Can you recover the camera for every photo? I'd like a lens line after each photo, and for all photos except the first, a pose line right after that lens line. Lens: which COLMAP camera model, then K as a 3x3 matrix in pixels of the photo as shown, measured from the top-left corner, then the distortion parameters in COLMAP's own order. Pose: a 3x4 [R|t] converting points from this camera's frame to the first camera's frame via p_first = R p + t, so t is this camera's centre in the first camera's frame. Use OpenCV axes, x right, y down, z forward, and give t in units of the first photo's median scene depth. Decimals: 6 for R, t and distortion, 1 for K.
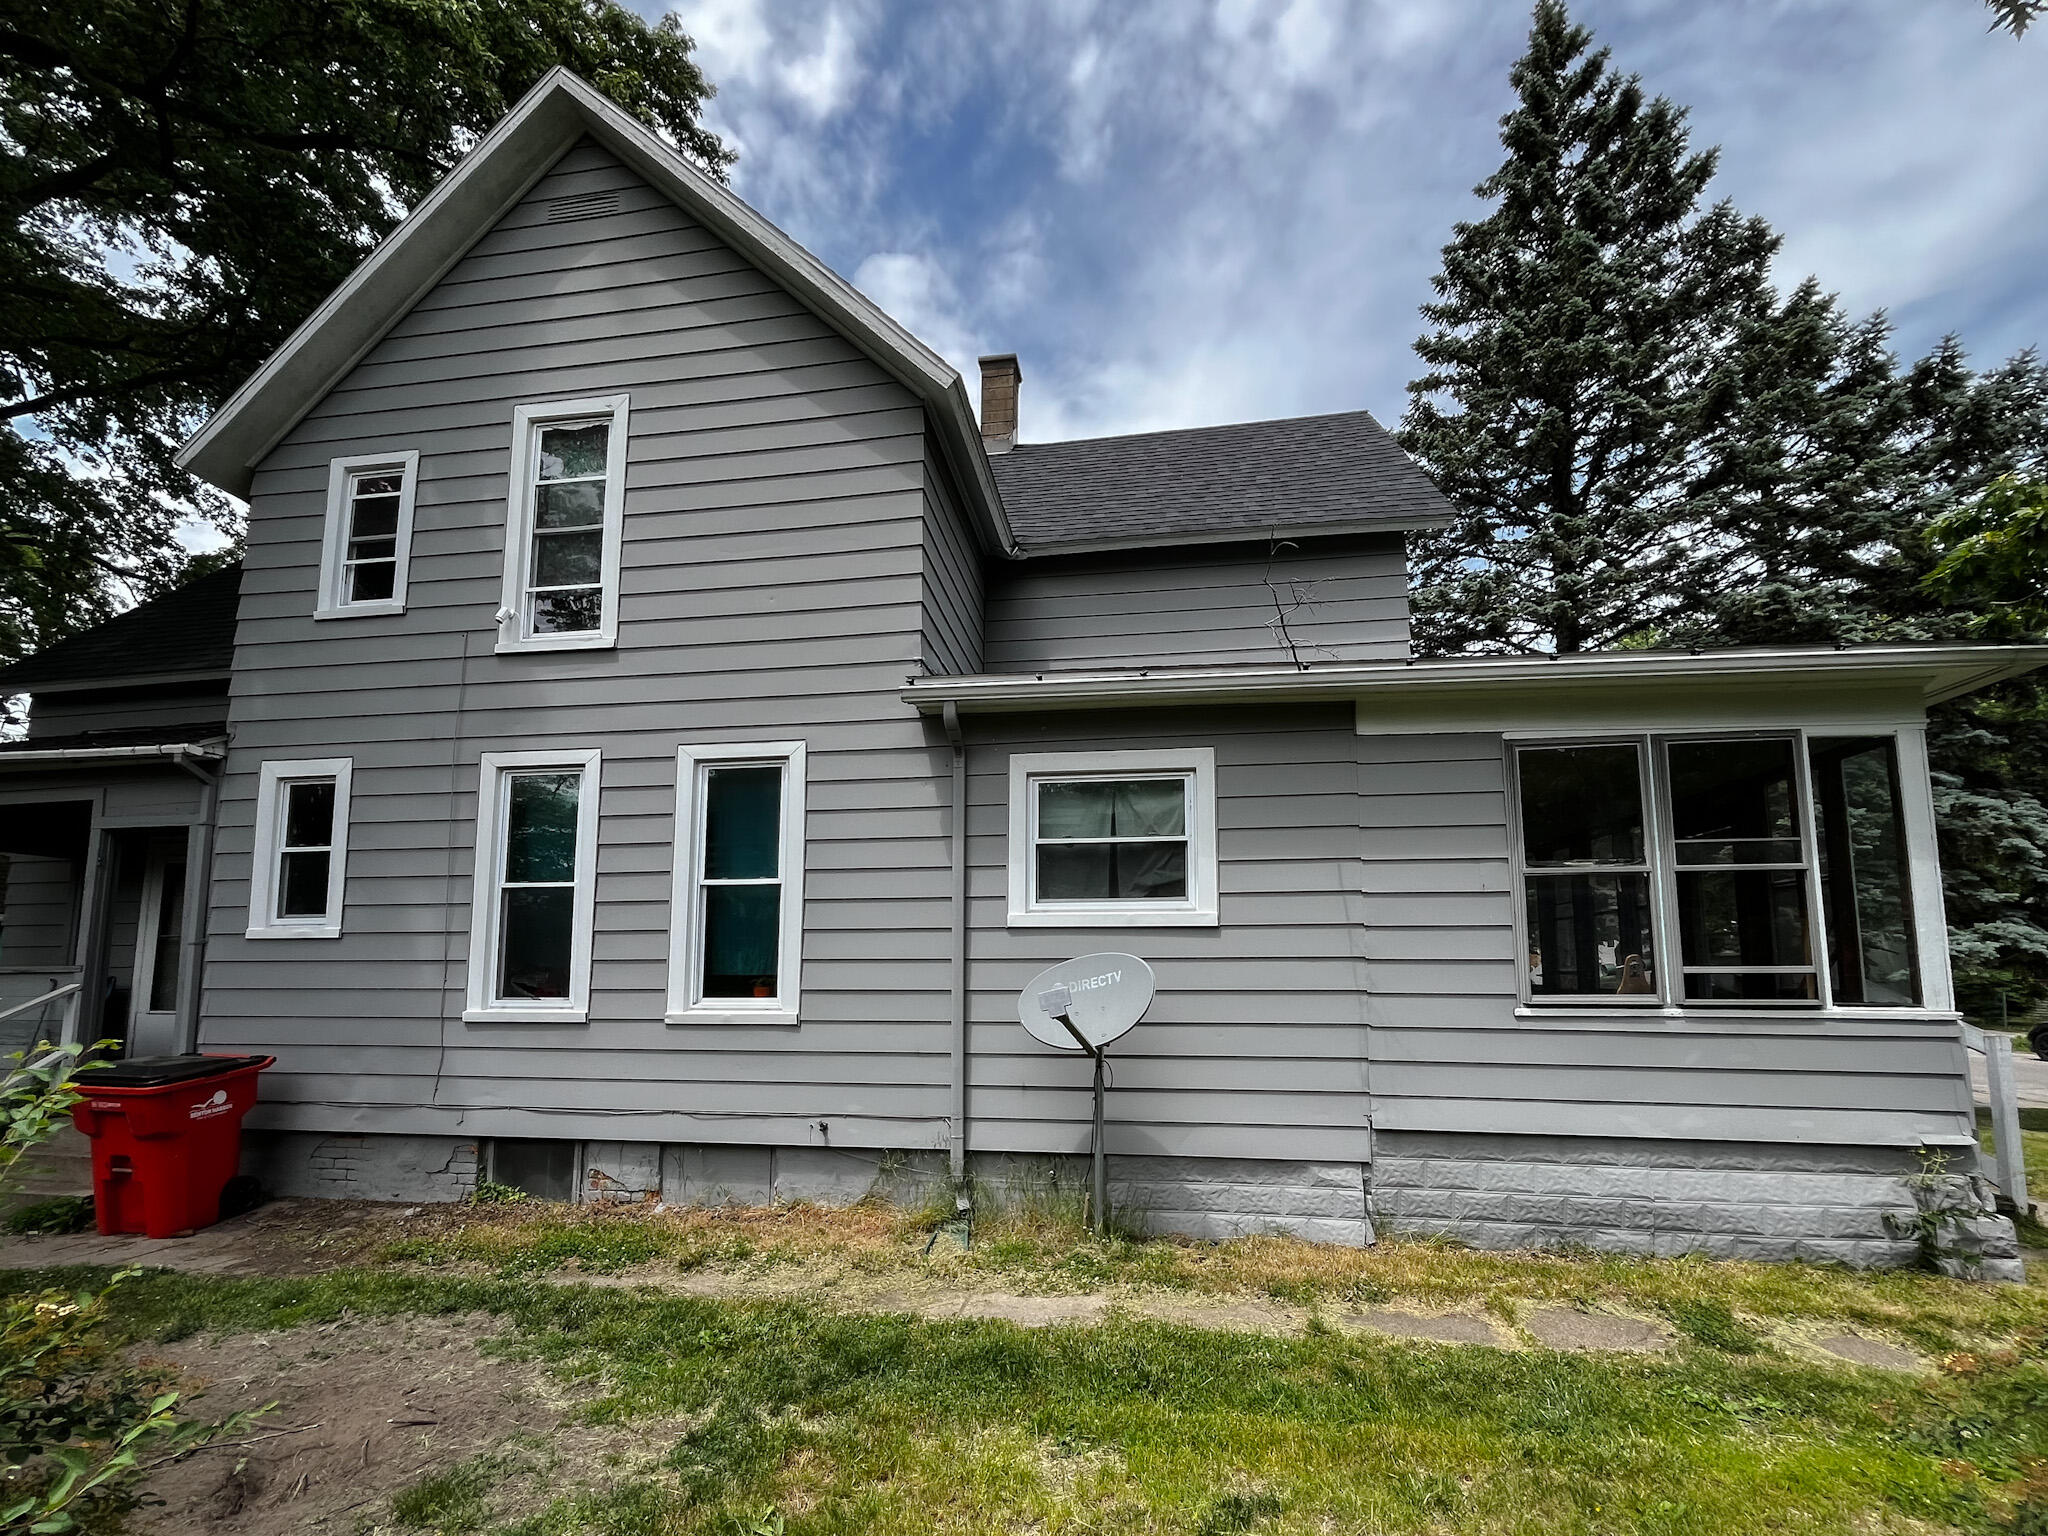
lens RADIAL K [[883.7, 0, 1023.7], [0, 883.7, 890.3], [0, 0, 1]] dist [-0.002212, -0.000652]
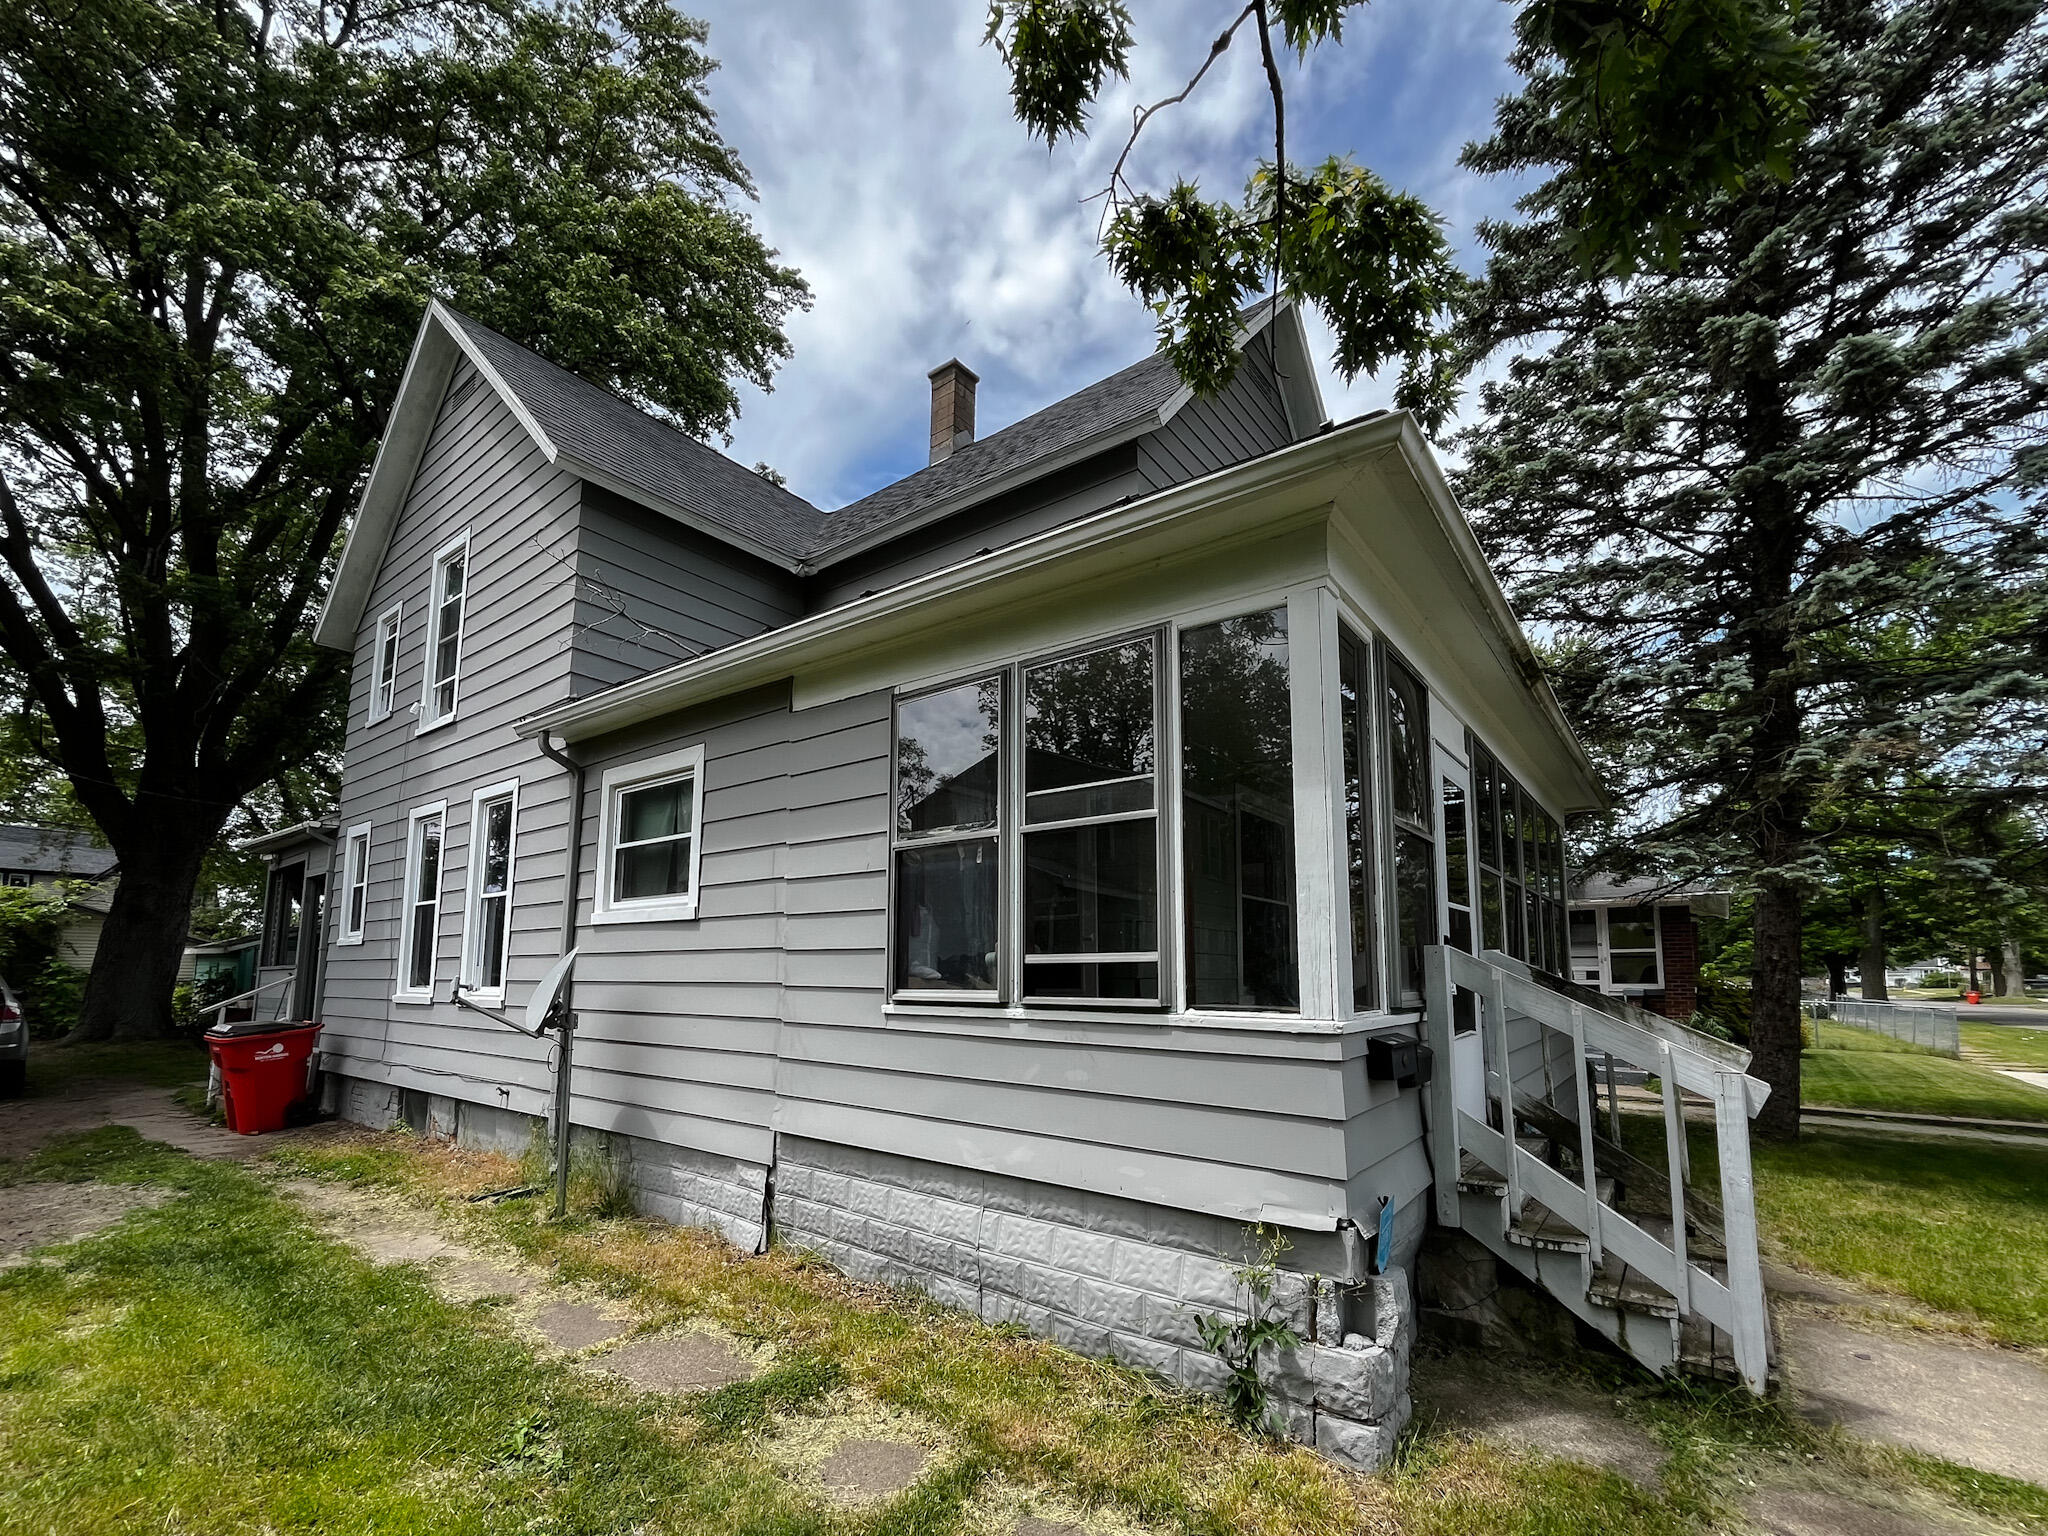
lens RADIAL K [[883.7, 0, 1023.7], [0, 883.7, 890.3], [0, 0, 1]] dist [-0.002212, -0.000652]
pose [[0.871900, -0.045362, -0.487579, 1.112615], [0.045494, 0.998897, -0.011578, 0.038334], [0.487566, -0.012087, 0.873002, 0.316146]]
